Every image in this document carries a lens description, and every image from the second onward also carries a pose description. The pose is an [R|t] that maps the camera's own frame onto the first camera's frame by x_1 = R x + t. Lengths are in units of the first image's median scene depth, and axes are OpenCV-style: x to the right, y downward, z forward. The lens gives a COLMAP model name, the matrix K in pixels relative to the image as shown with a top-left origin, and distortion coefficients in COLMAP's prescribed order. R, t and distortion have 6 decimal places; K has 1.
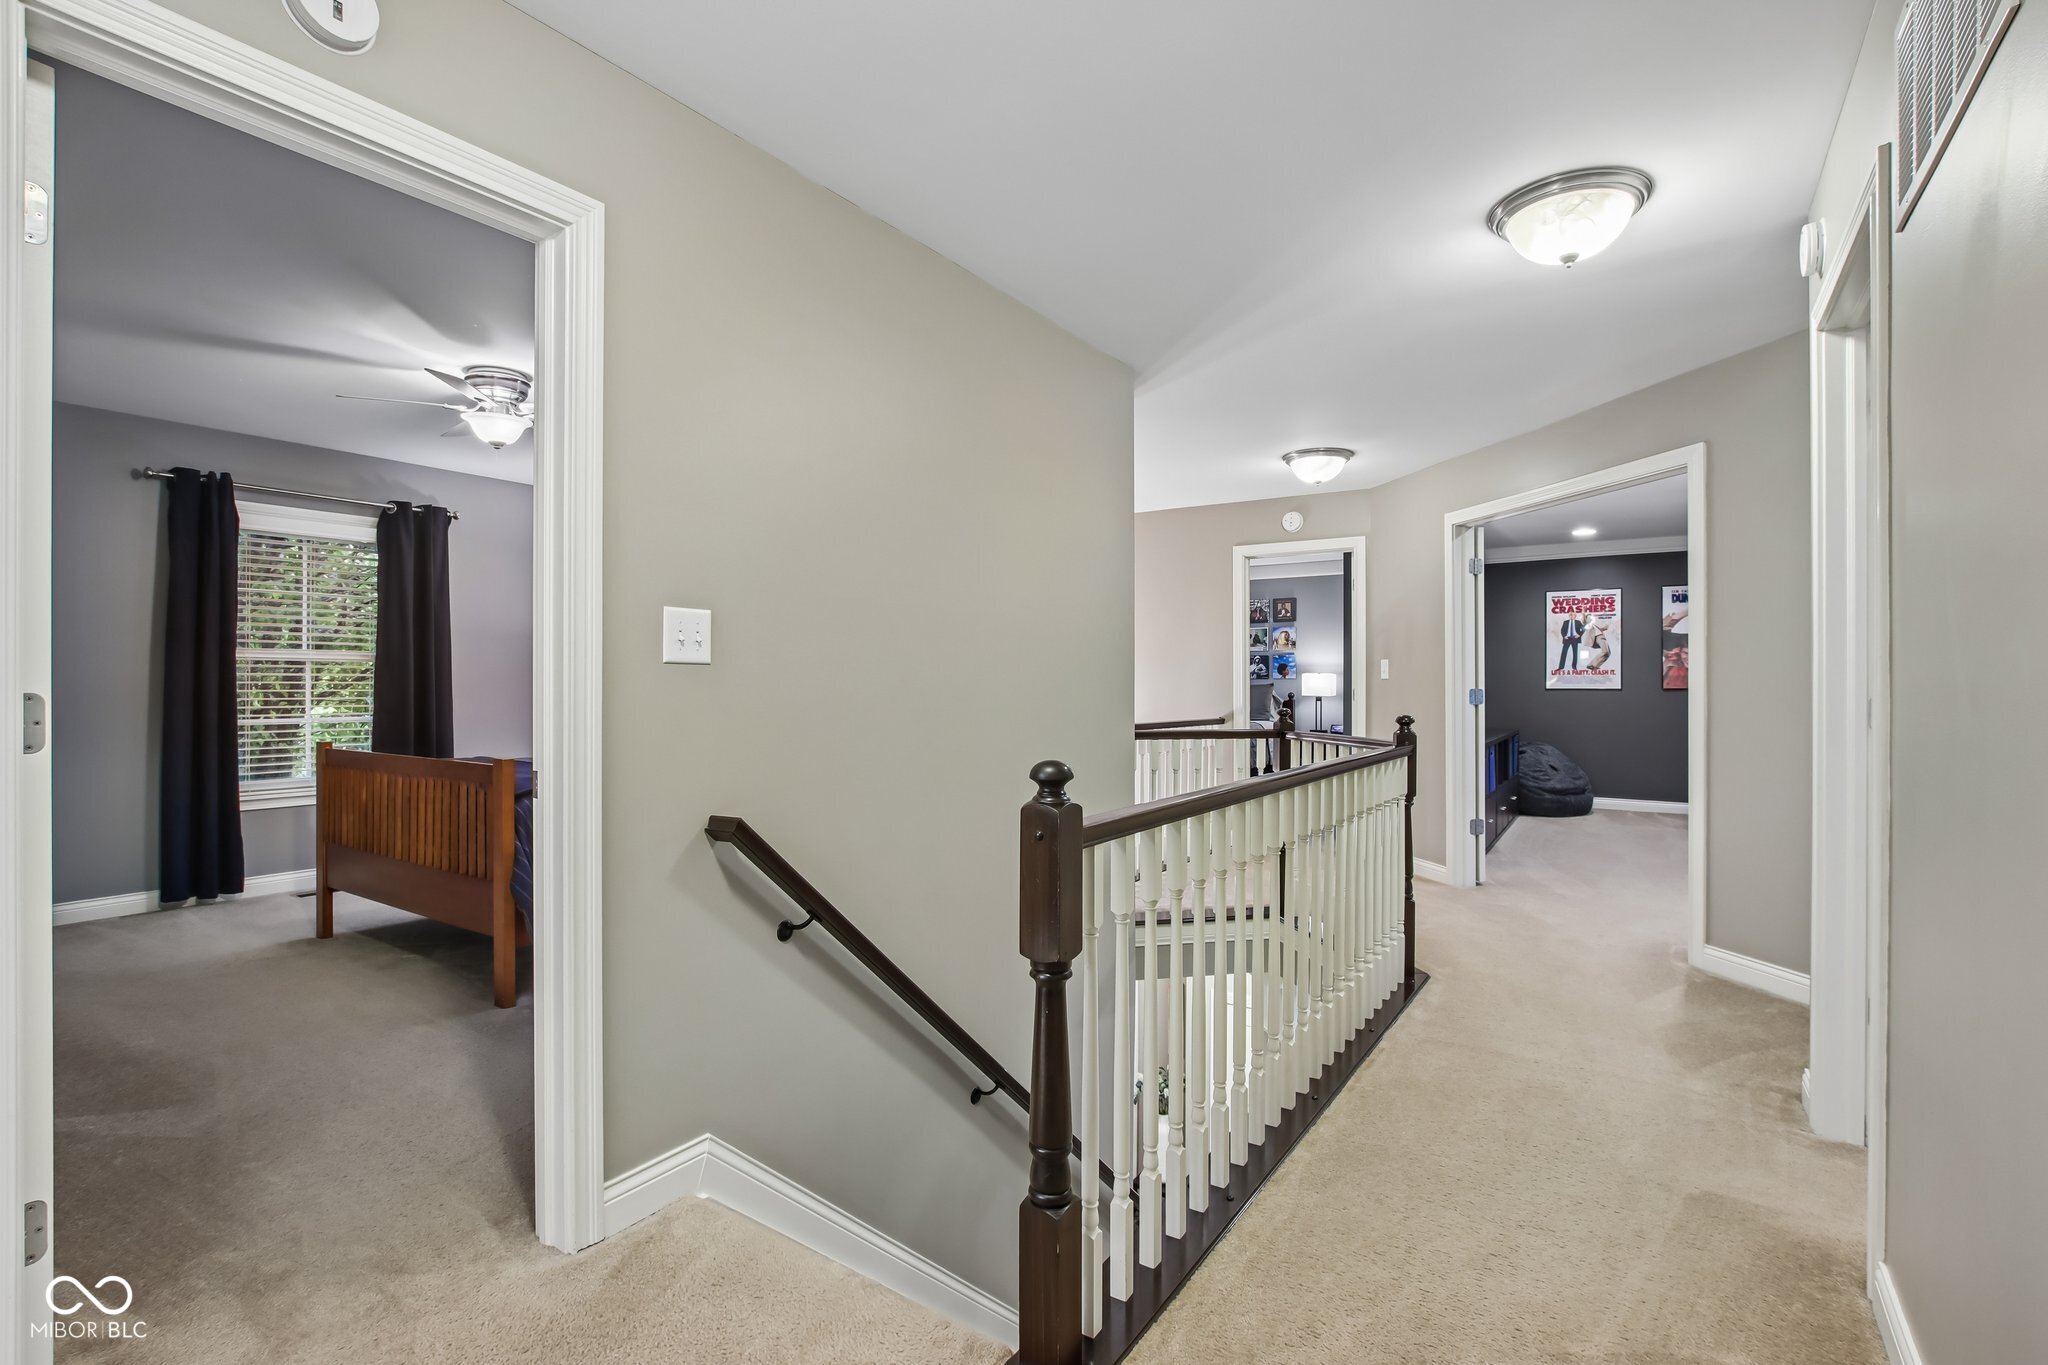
lens RADIAL K [[992.4, 0, 1024.0], [0, 992.4, 682.5], [0, 0, 1]] dist [0.001105, 0.001081]
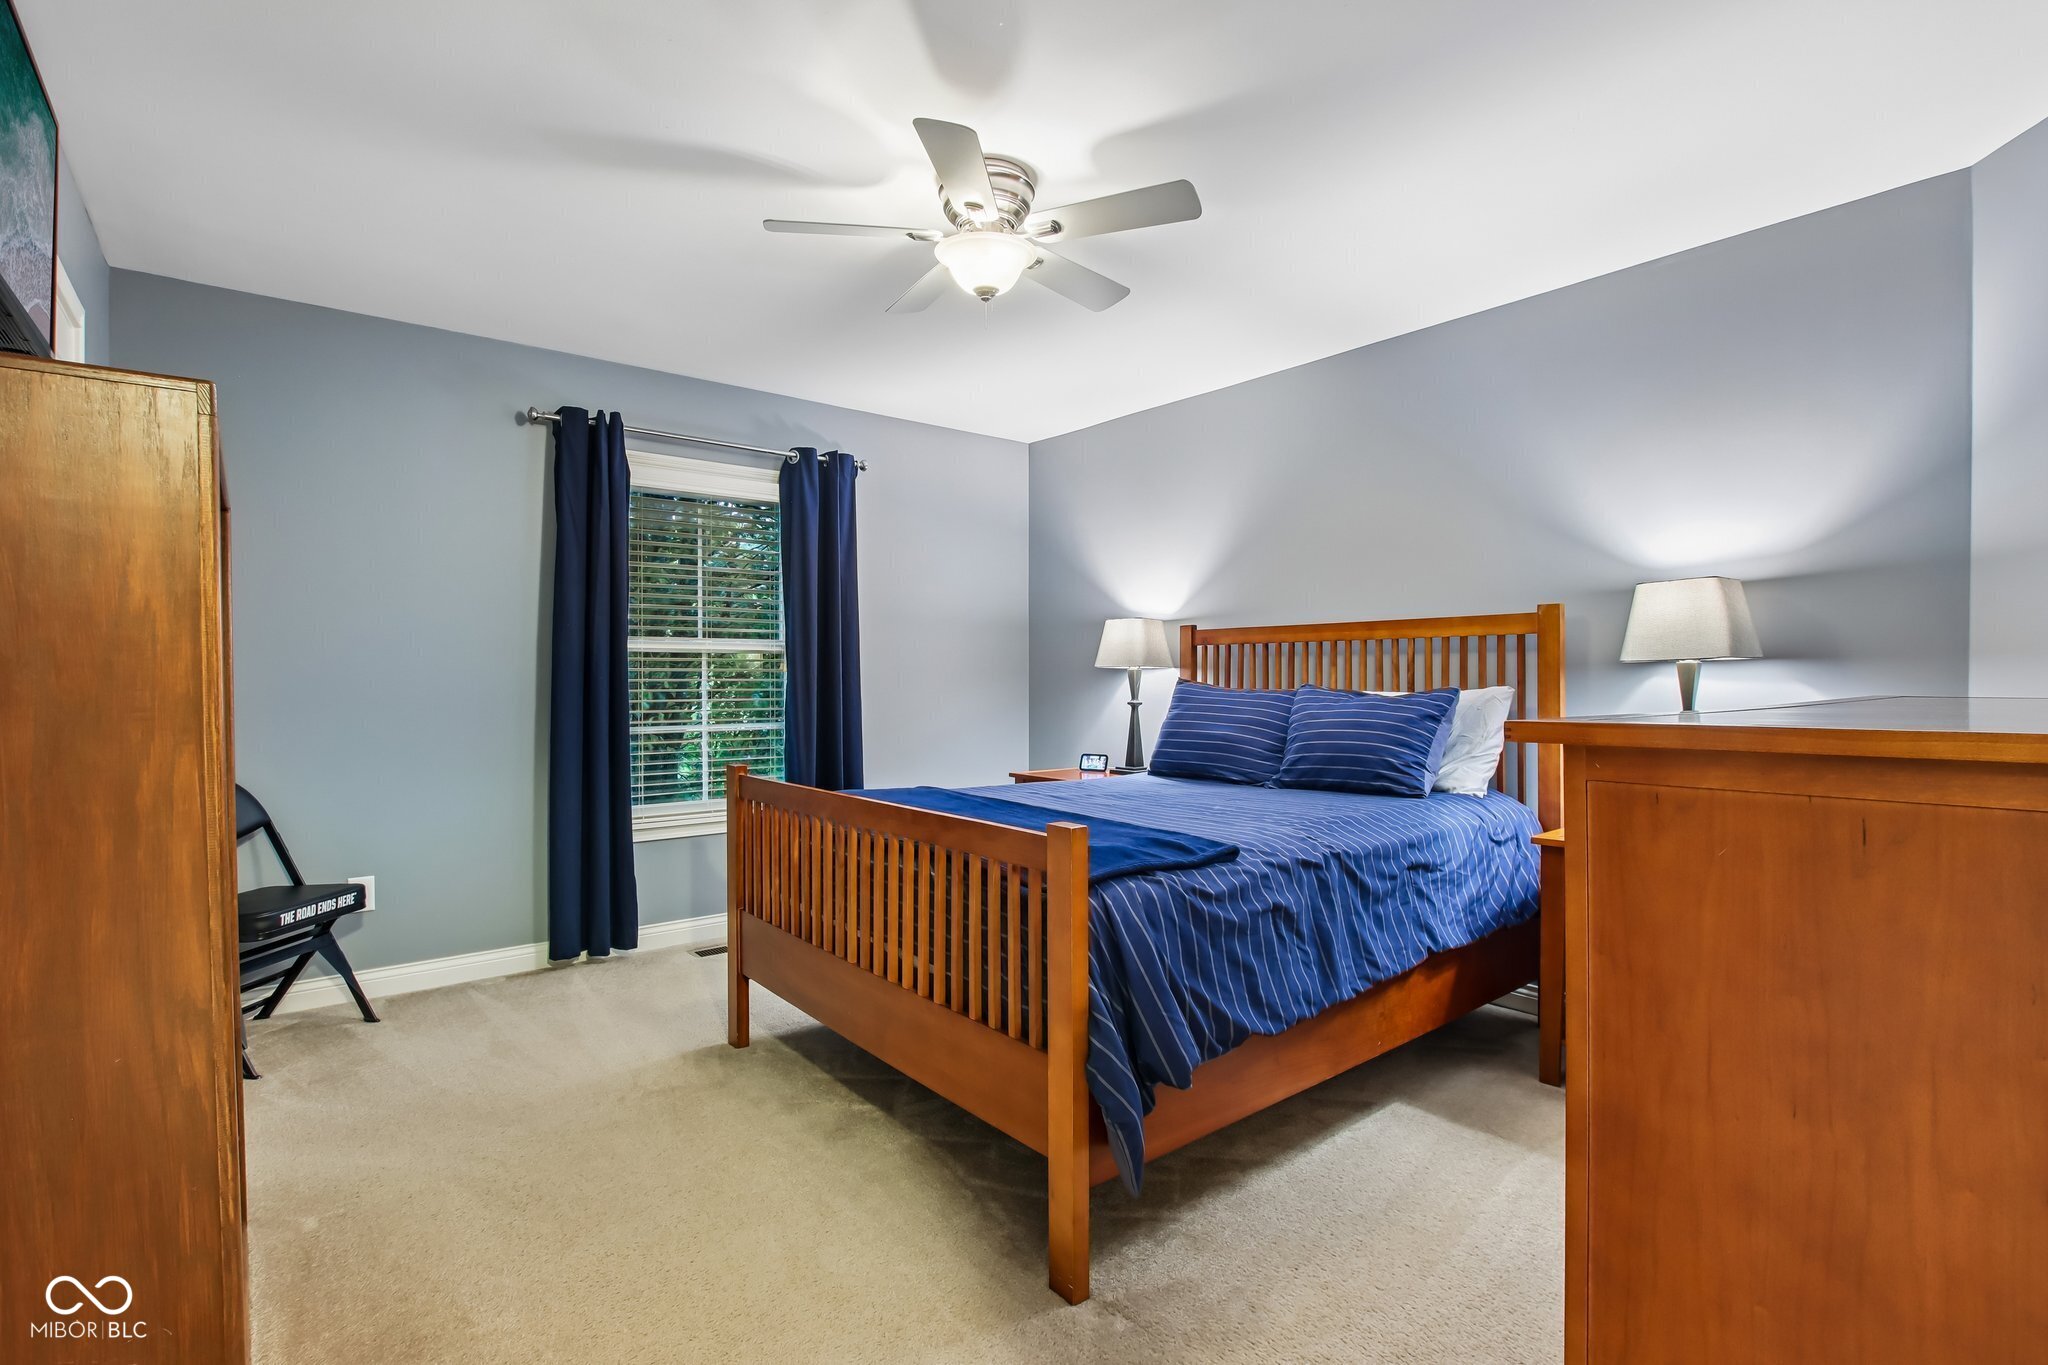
lens RADIAL K [[992.4, 0, 1024.0], [0, 992.4, 682.5], [0, 0, 1]] dist [0.001105, 0.001081]
pose [[0.959882, -0.001455, -0.280400, -0.268307], [0.003115, 0.999980, 0.005475, -0.001380], [0.280387, -0.006129, 0.959868, 0.329009]]
